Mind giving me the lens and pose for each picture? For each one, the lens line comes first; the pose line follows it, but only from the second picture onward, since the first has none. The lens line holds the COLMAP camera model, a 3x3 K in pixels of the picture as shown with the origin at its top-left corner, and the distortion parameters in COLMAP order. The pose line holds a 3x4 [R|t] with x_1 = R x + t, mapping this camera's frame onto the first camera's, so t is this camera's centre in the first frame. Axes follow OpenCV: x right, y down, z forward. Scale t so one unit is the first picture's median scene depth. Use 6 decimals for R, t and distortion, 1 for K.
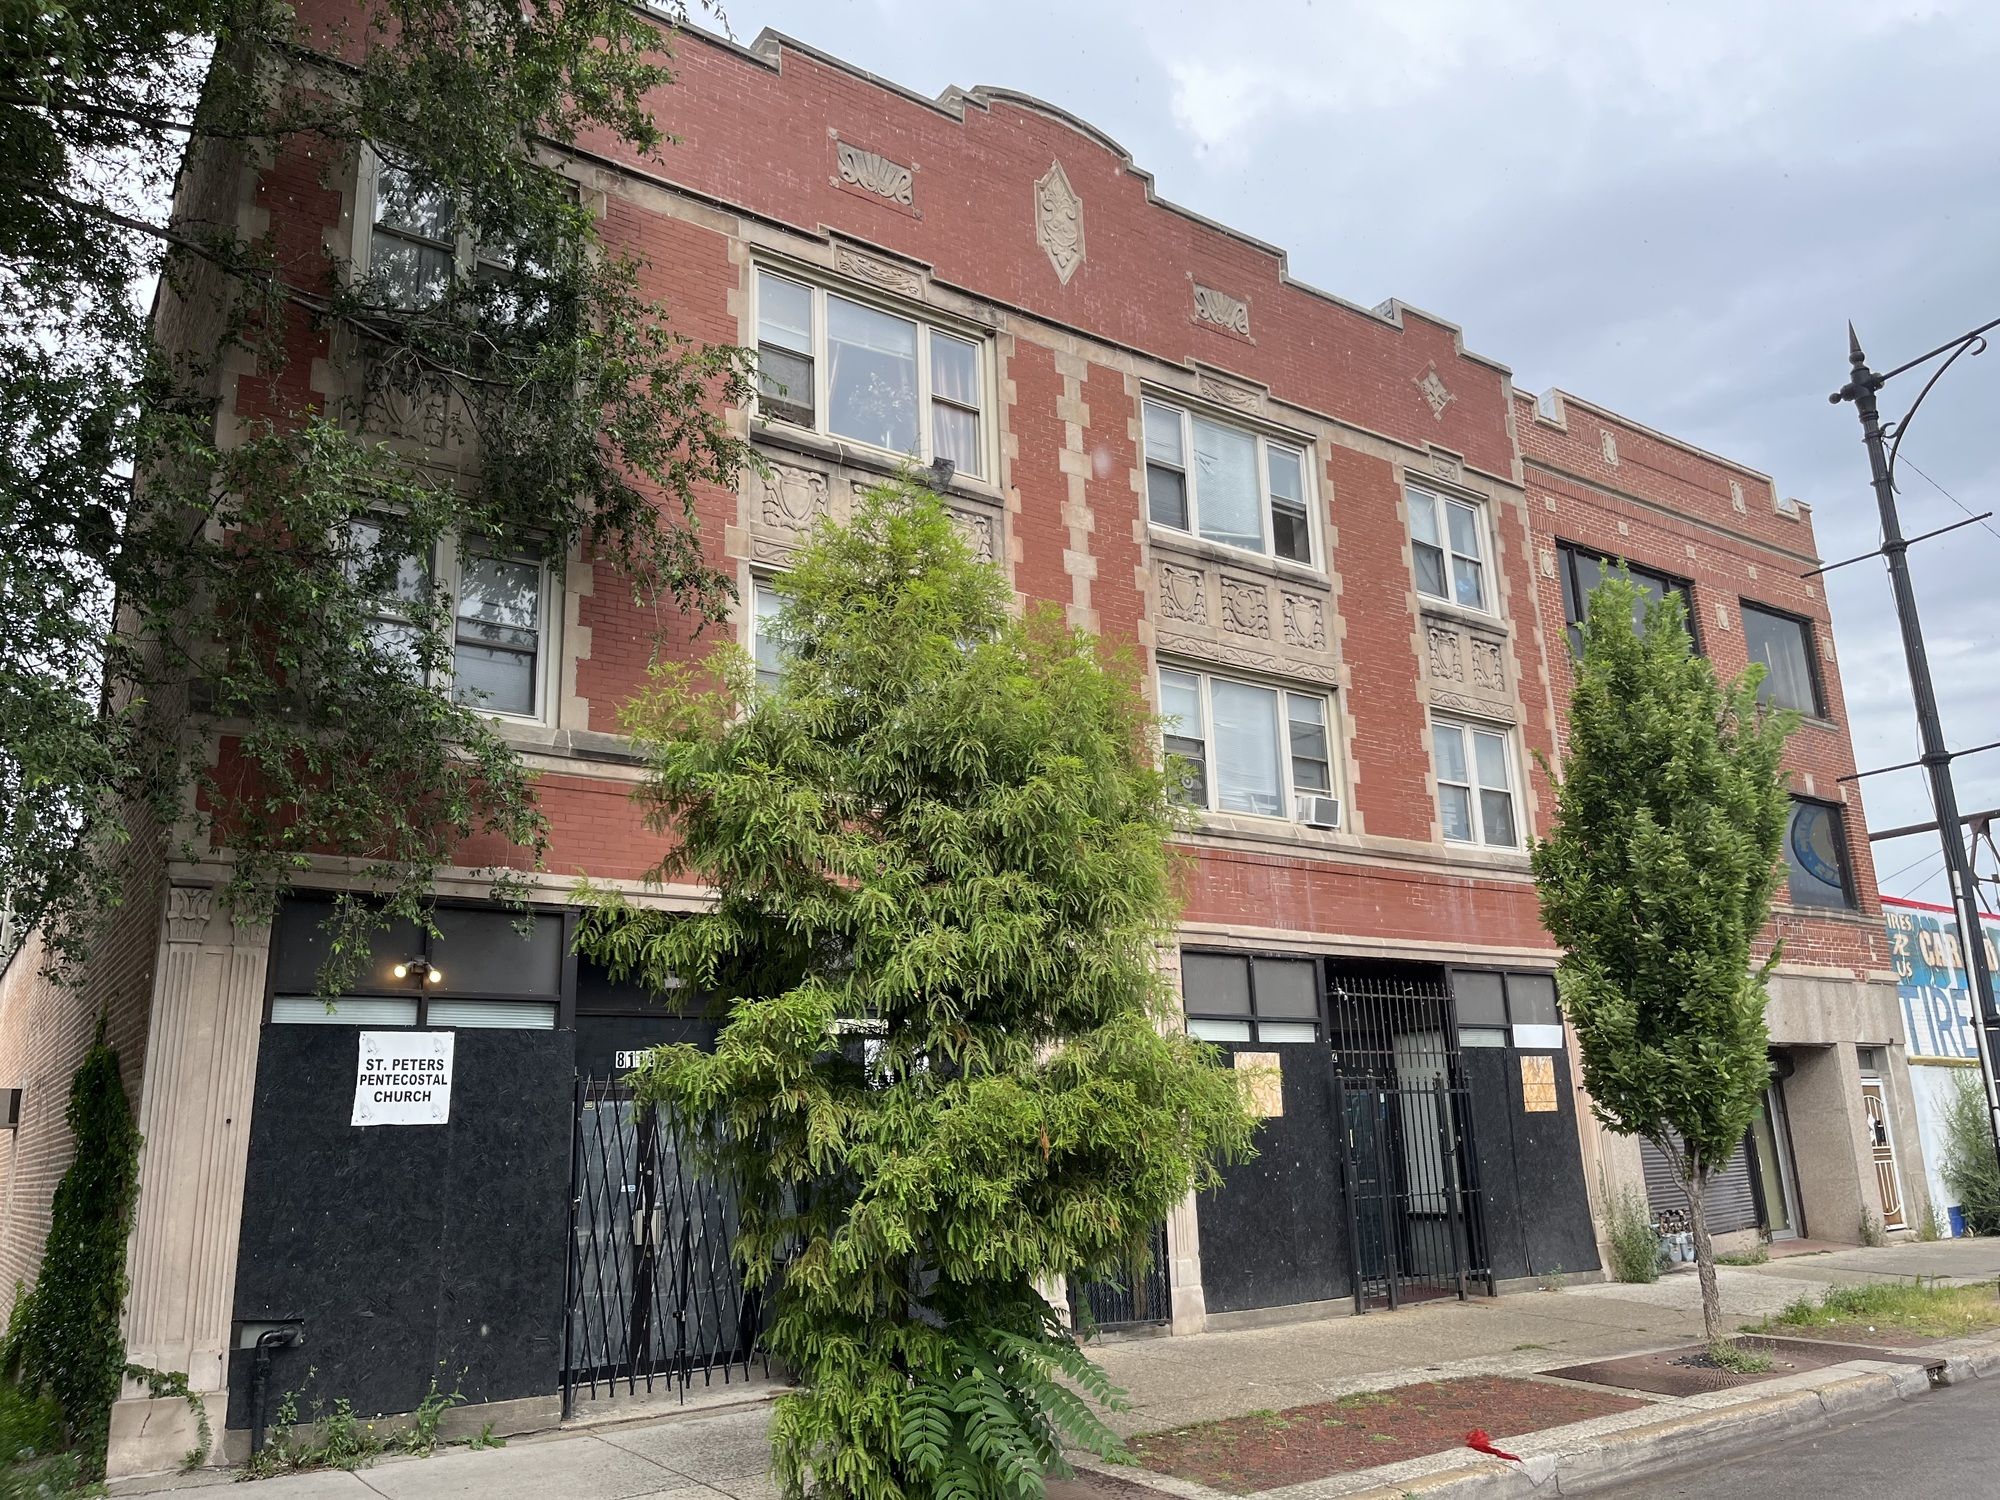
lens RADIAL K [[1466.7, 0, 999.1], [0, 1466.7, 748.1], [0, 0, 1]] dist [0.029496, 0.006586]
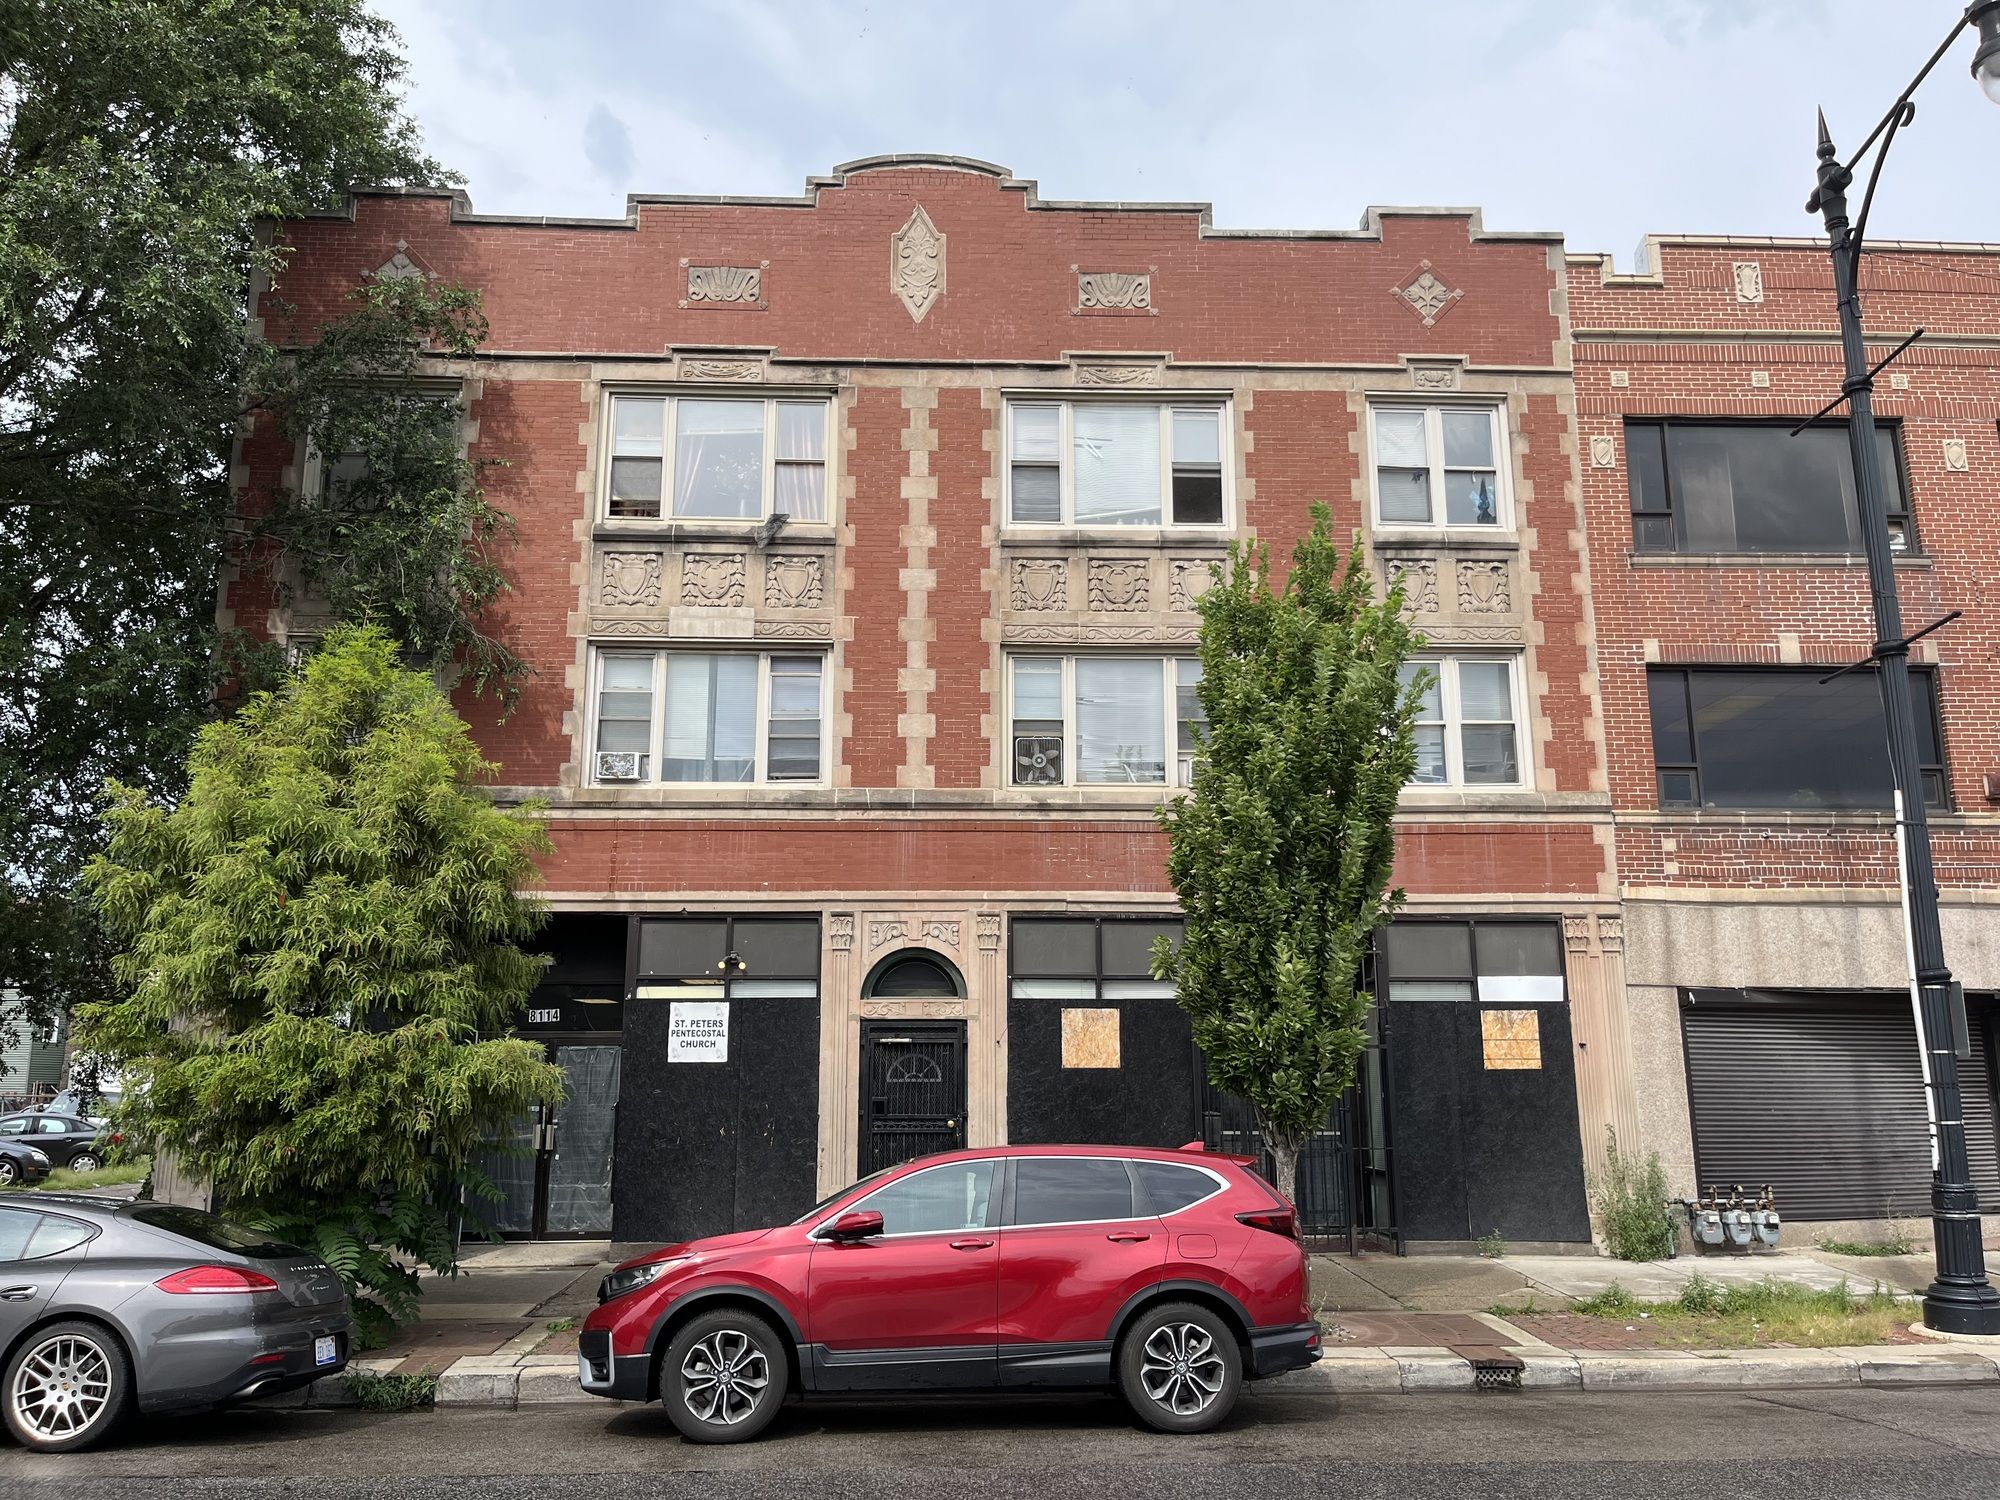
lens RADIAL K [[1555.0, 0, 999.1], [0, 1555.0, 756.2], [0, 0, 1]] dist [0.036246, -0.007934]
pose [[0.841857, -0.091739, -0.531847, 0.676687], [0.115818, 0.993198, 0.012010, 0.002039], [0.527127, -0.071708, 0.846756, 0.014285]]
